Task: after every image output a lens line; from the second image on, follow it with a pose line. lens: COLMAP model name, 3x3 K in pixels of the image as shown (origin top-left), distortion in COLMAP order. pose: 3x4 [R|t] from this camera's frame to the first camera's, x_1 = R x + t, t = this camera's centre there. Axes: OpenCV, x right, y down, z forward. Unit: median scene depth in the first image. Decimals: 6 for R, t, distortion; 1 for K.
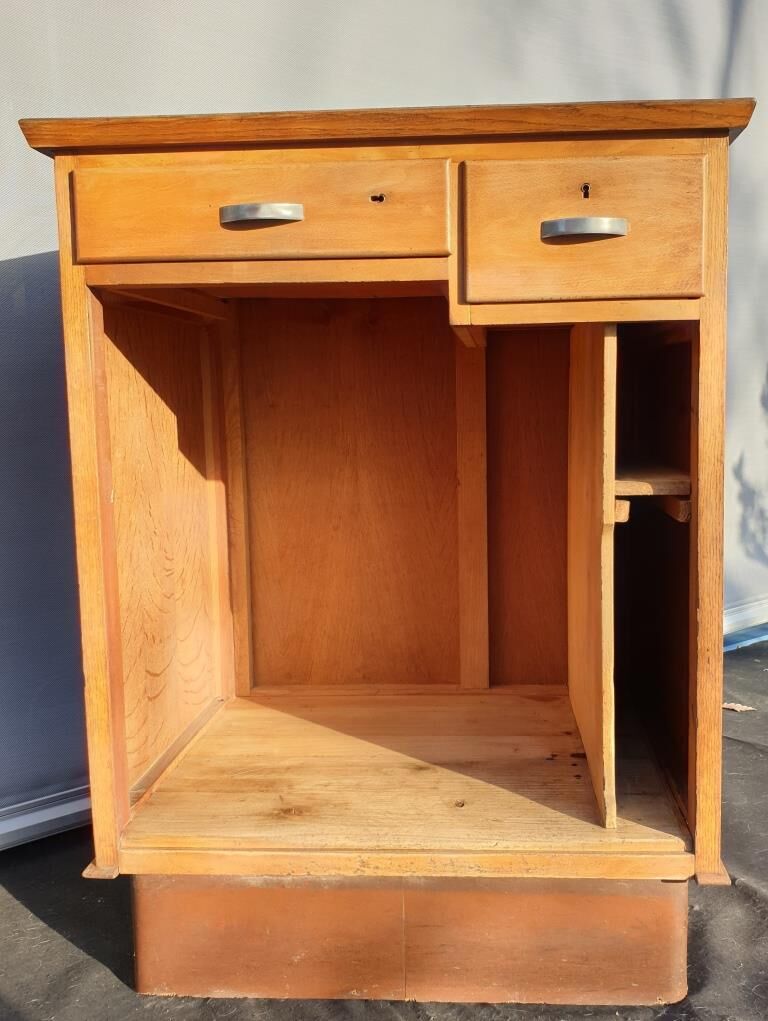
lens RADIAL K [[1020.2, 0, 434.0], [0, 1020.2, 510.4], [0, 0, 1]] dist [0.108580, -0.275302]
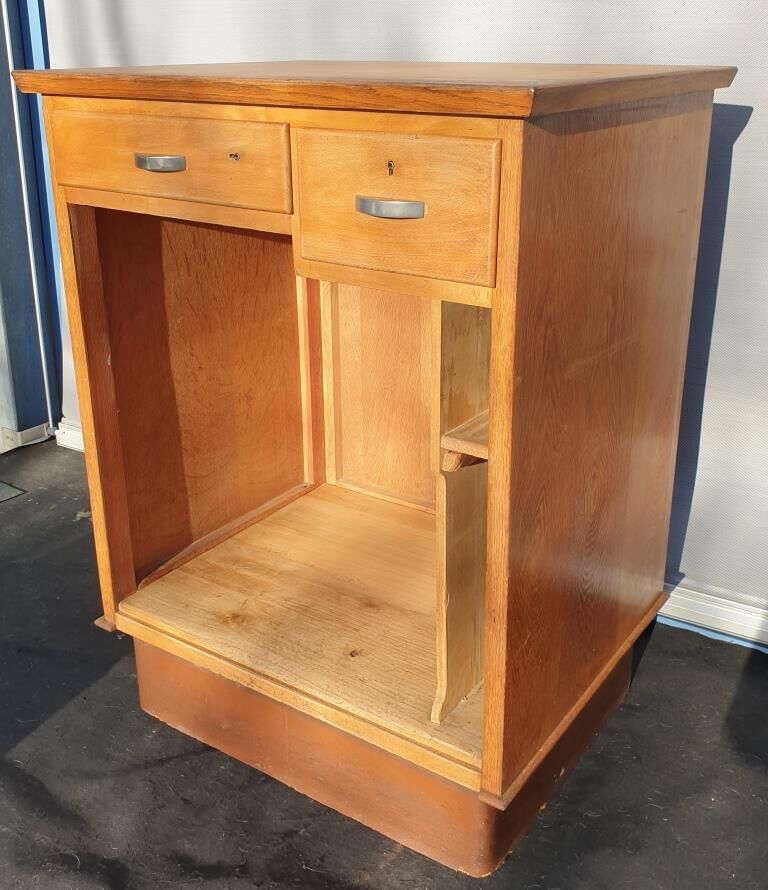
lens RADIAL K [[994.1, 0, 386.1], [0, 994.1, 410.7], [0, 0, 1]] dist [0.196591, -0.684705]
pose [[0.856122, 0.192608, -0.479539, 0.595225], [-0.067804, 0.961791, 0.265255, -0.309872], [0.512307, -0.194575, 0.836470, 0.122203]]
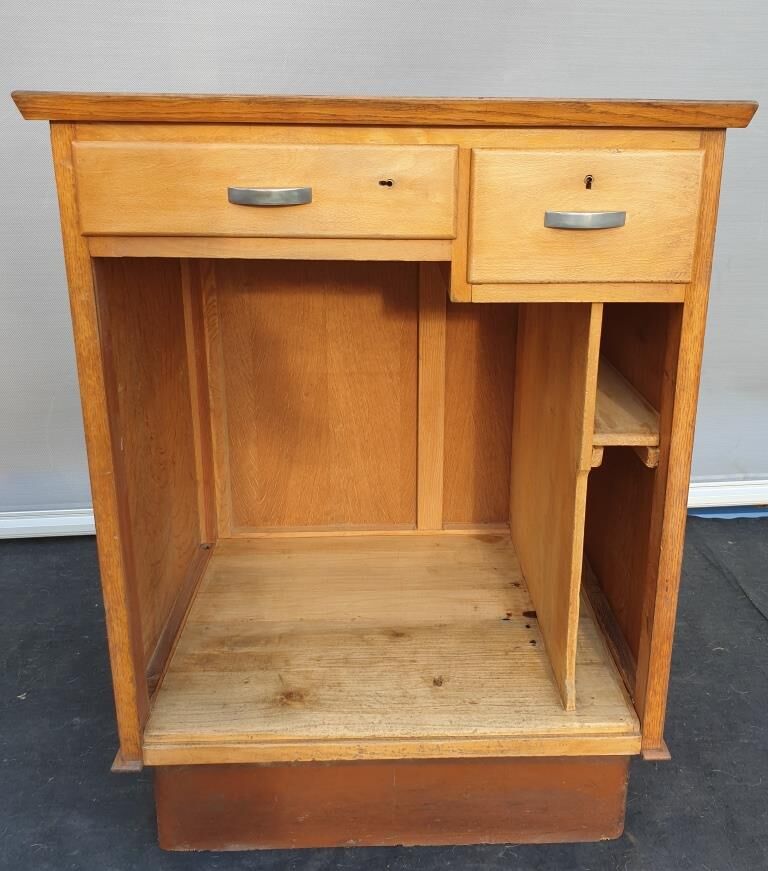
lens RADIAL K [[862.9, 0, 417.7], [0, 862.9, 378.9], [0, 0, 1]] dist [0.017684, -0.007700]
pose [[0.995078, -0.005253, 0.098953, -0.099917], [-0.013031, 0.982985, 0.183224, -0.247191], [-0.098232, -0.183612, 0.978078, 0.118614]]
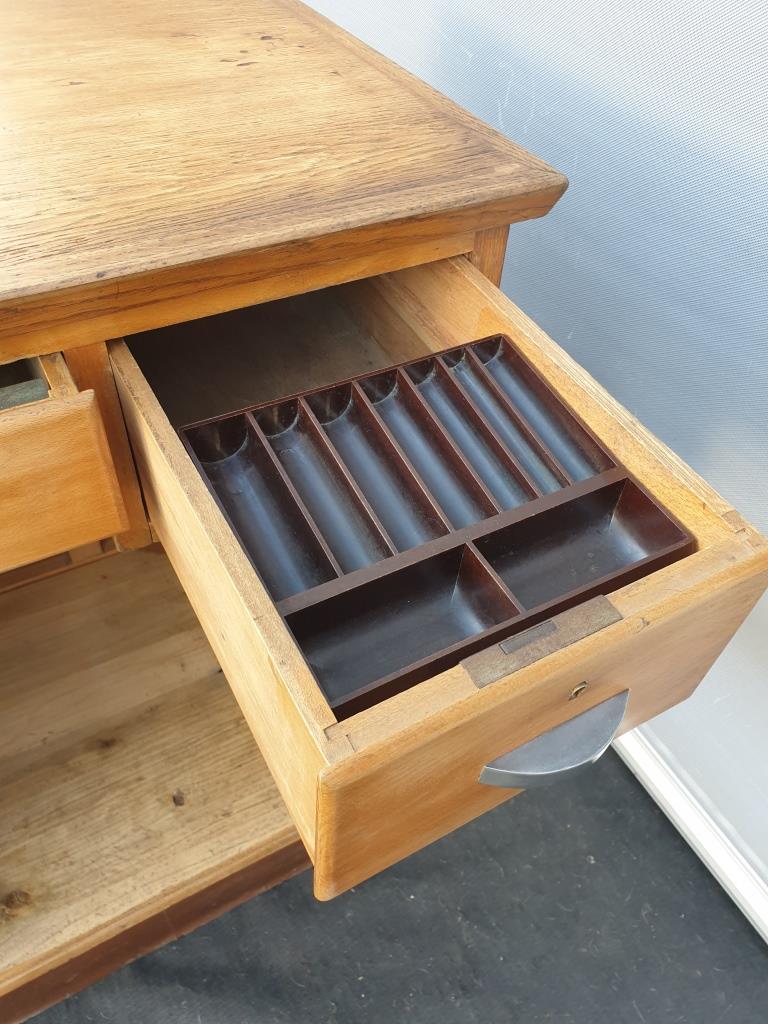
lens RADIAL K [[817.2, 0, 388.0], [0, 817.2, 523.6], [0, 0, 1]] dist [-0.048356, 0.103721]
pose [[0.835425, -0.352182, 0.421940, -0.049359], [-0.006067, 0.761759, 0.647832, -0.488706], [-0.549571, -0.543775, 0.634256, 0.559449]]
